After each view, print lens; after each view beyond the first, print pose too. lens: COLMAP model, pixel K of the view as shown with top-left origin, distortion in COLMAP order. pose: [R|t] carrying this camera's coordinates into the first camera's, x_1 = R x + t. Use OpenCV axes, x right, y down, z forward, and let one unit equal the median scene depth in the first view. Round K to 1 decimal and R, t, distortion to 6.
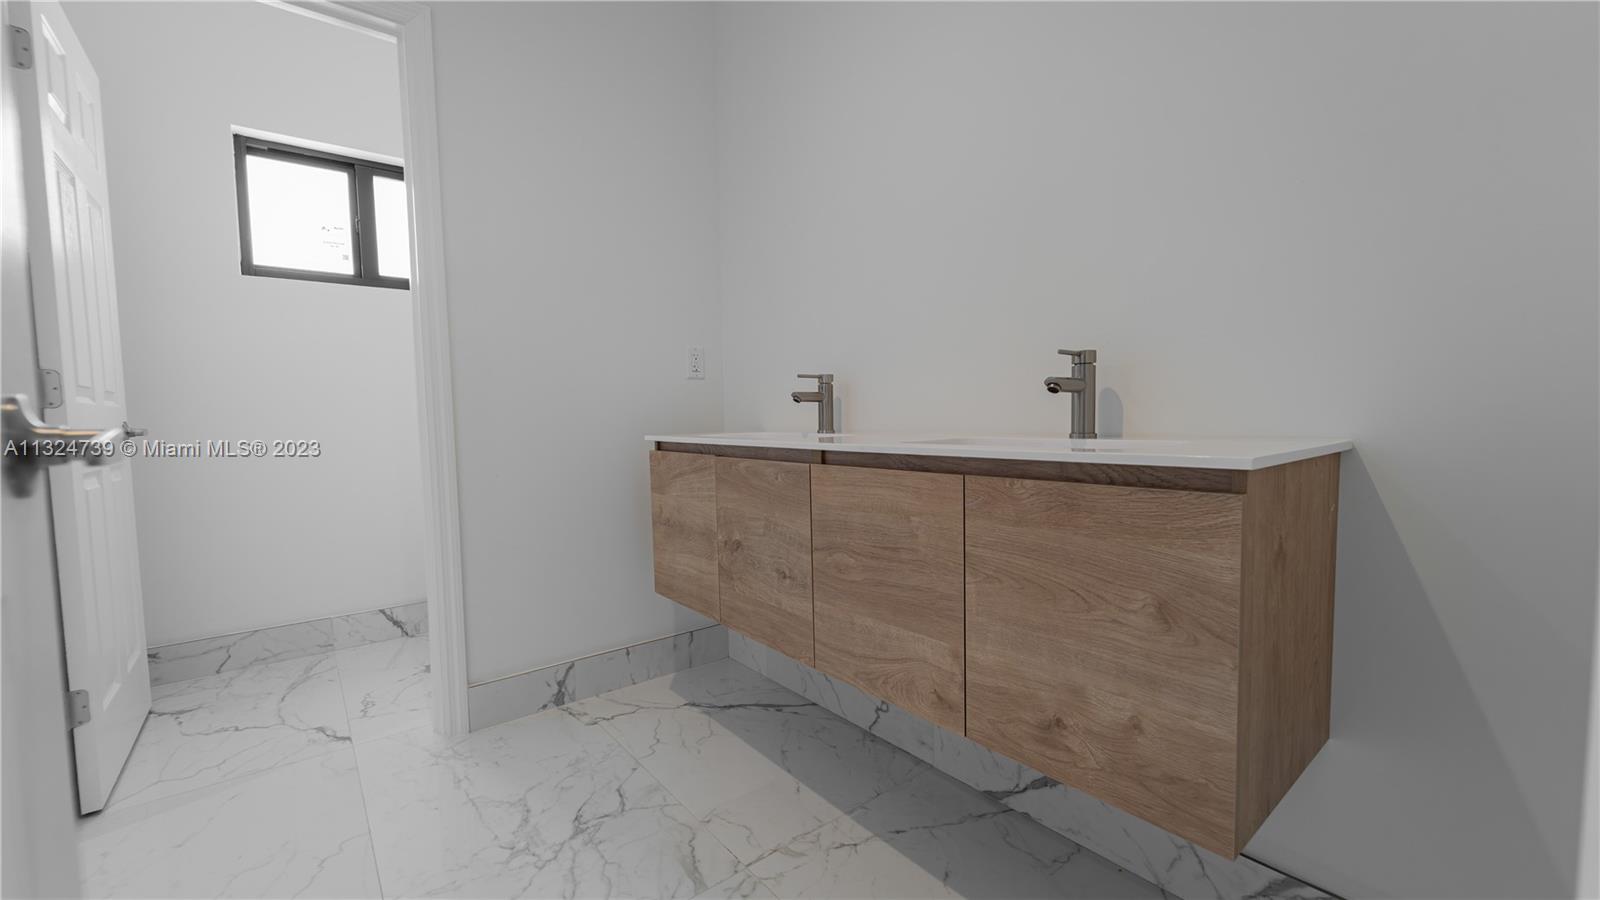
lens RADIAL K [[637.9, 0, 809.7], [0, 637.9, 453.6], [0, 0, 1]] dist [0.000466, -0.000222]
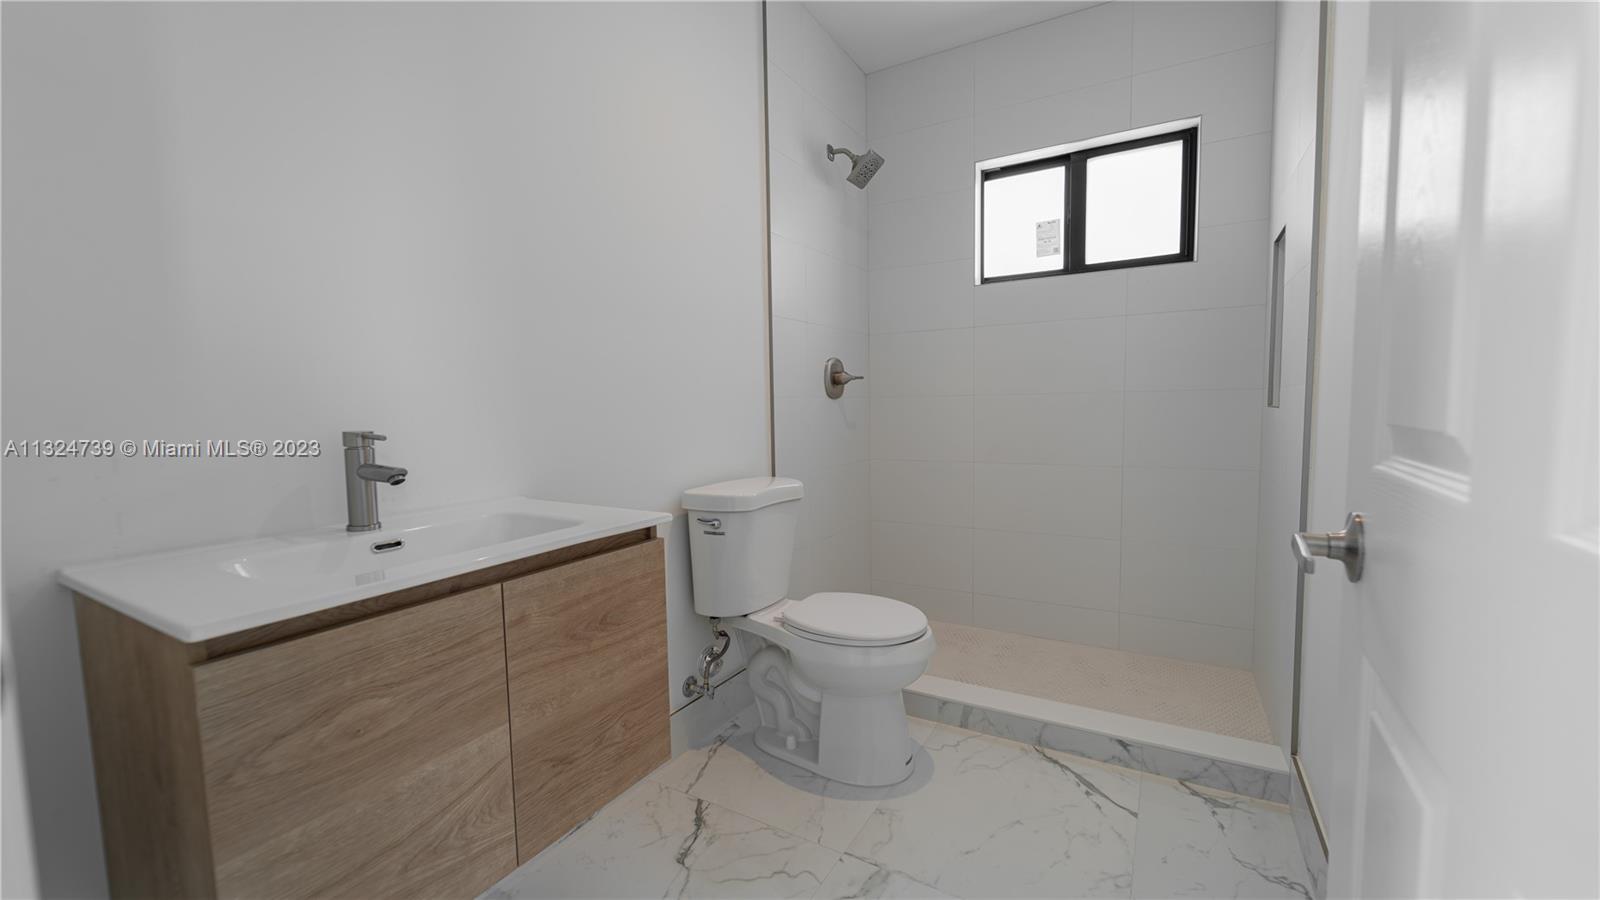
lens RADIAL K [[637.9, 0, 809.7], [0, 637.9, 453.6], [0, 0, 1]] dist [0.000466, -0.000222]
pose [[-0.346792, -0.053013, 0.936443, -0.686262], [0.086445, 0.992346, 0.088191, -0.099529], [-0.933950, 0.111535, -0.339555, 0.824278]]
